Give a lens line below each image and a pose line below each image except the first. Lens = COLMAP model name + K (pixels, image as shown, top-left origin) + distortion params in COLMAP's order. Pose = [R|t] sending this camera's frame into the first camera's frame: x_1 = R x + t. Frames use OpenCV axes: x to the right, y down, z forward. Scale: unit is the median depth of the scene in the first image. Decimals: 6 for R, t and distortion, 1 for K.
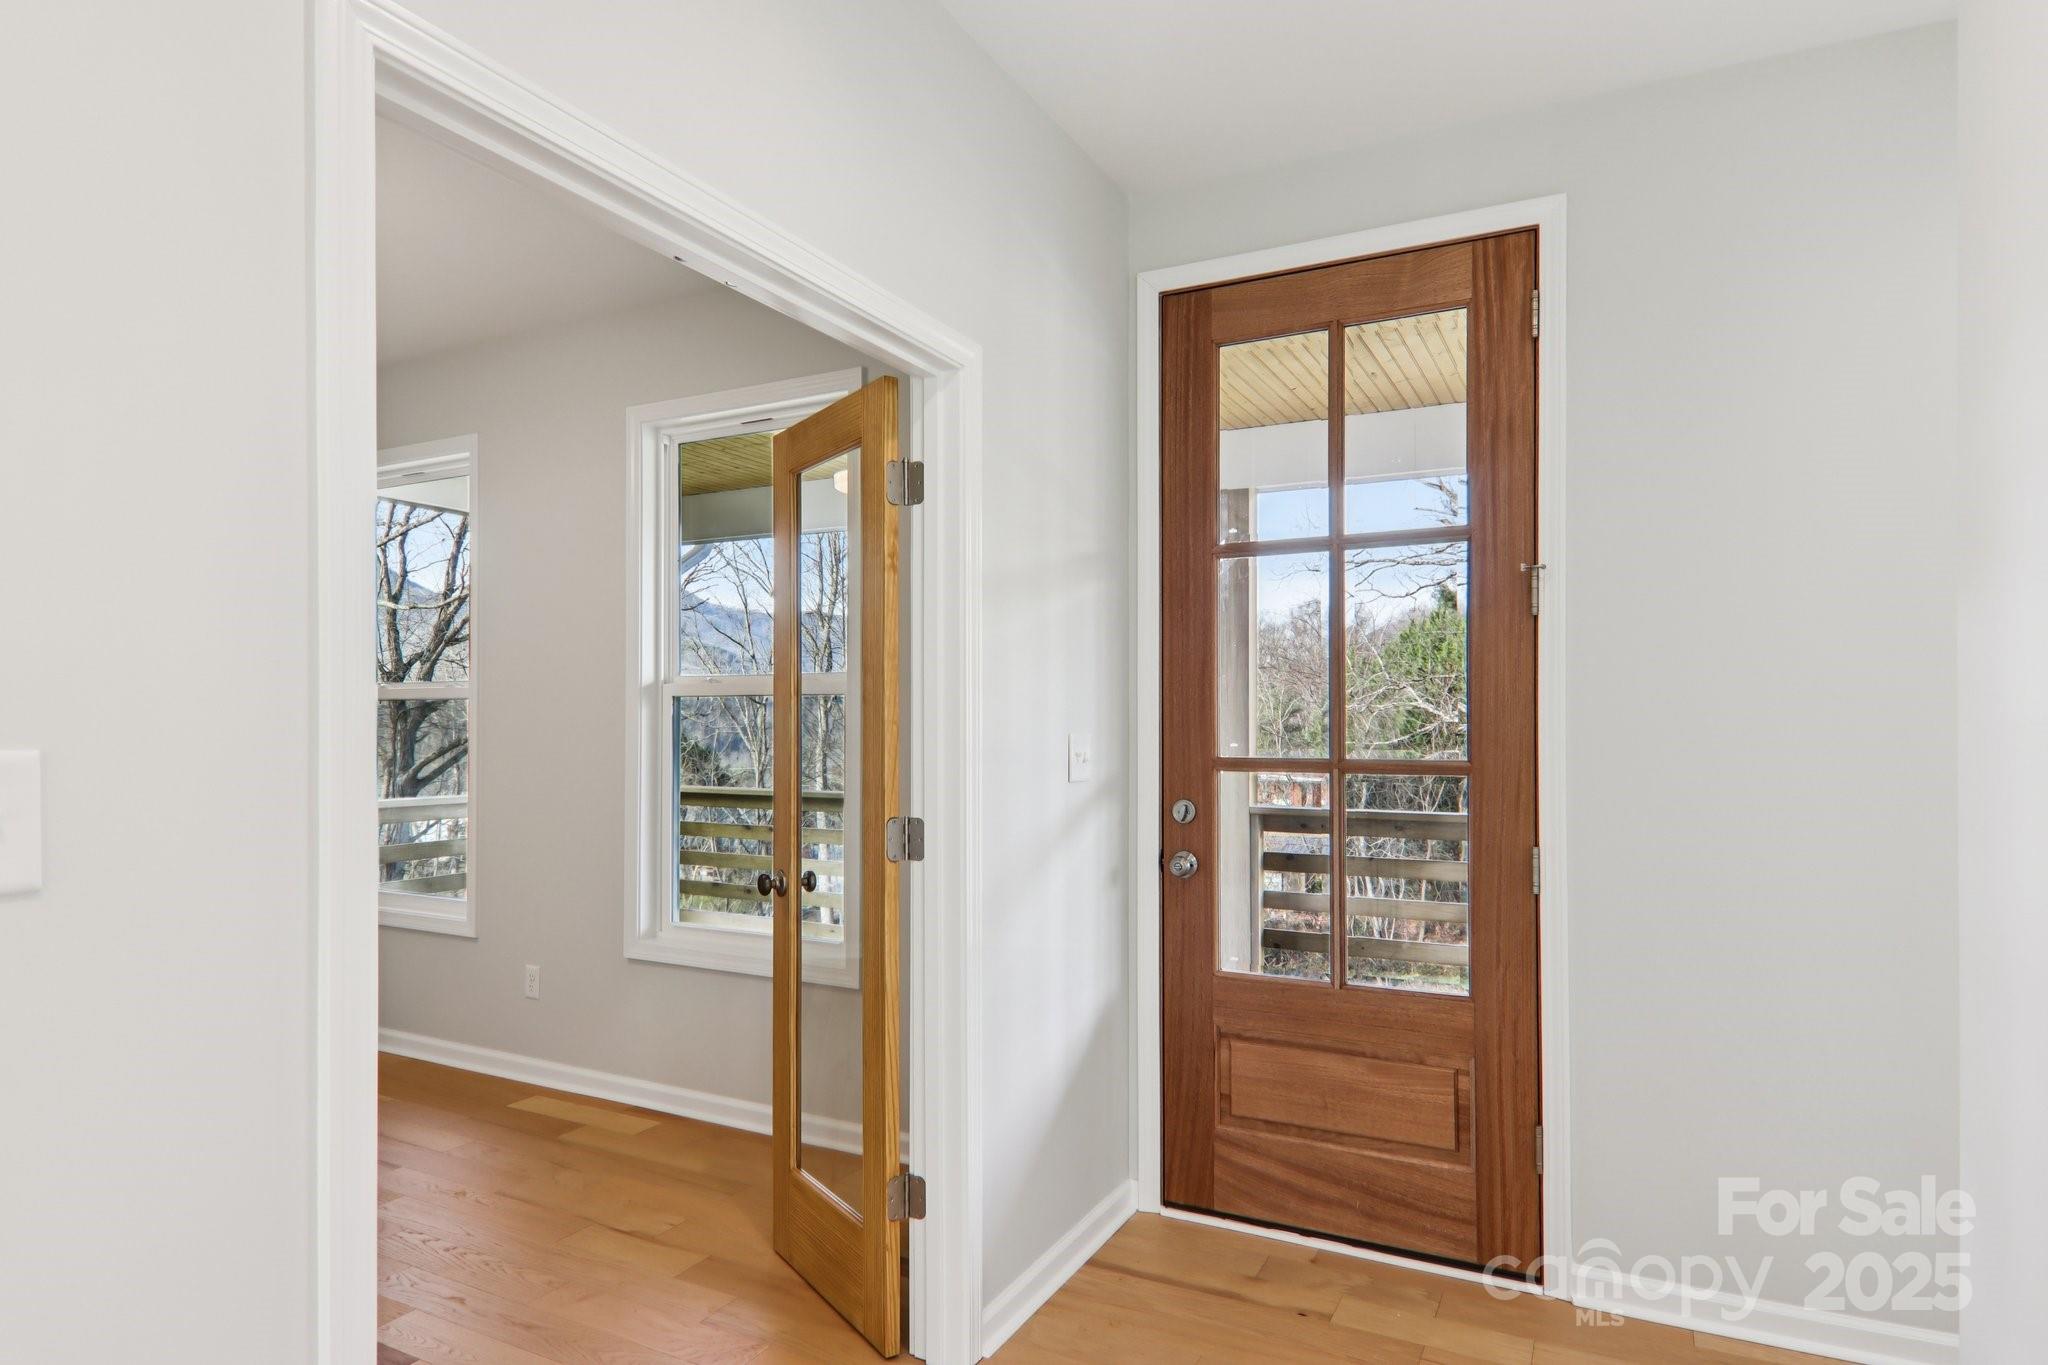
lens RADIAL K [[1172.8, 0, 1019.9], [0, 1172.8, 702.3], [0, 0, 1]] dist [0.006948, -0.019306]
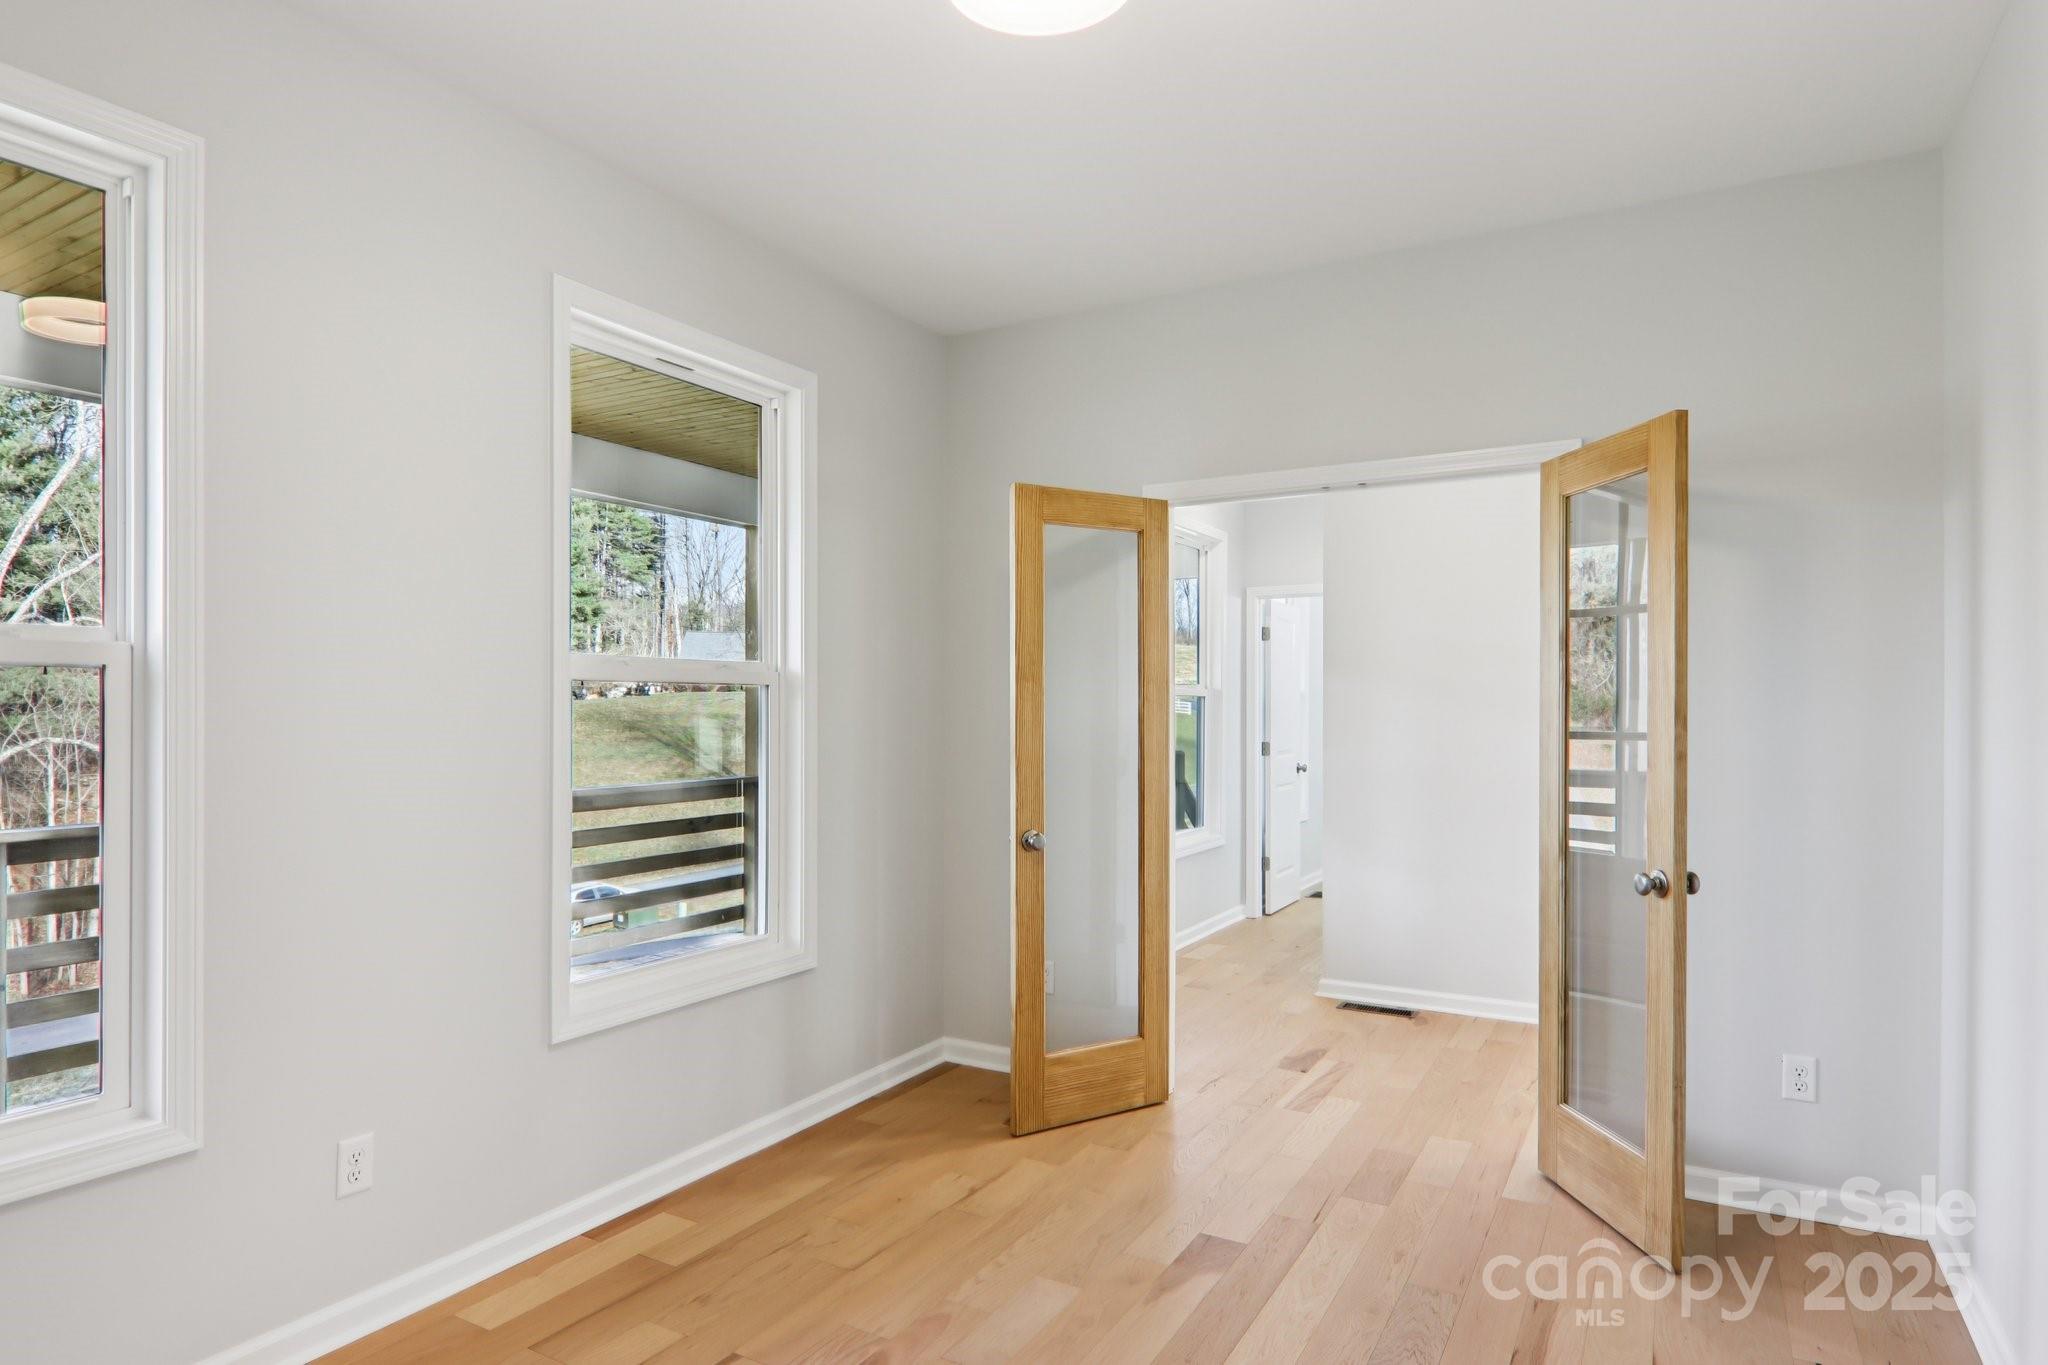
lens RADIAL K [[1140.0, 0, 1035.3], [0, 1140.0, 703.3], [0, 0, 1]] dist [-0.001452, -0.017174]
pose [[0.014014, 0.009090, 0.999860, -1.069461], [-0.014003, 0.999862, -0.008894, 0.013147], [-0.999804, -0.013876, 0.014139, 0.729664]]
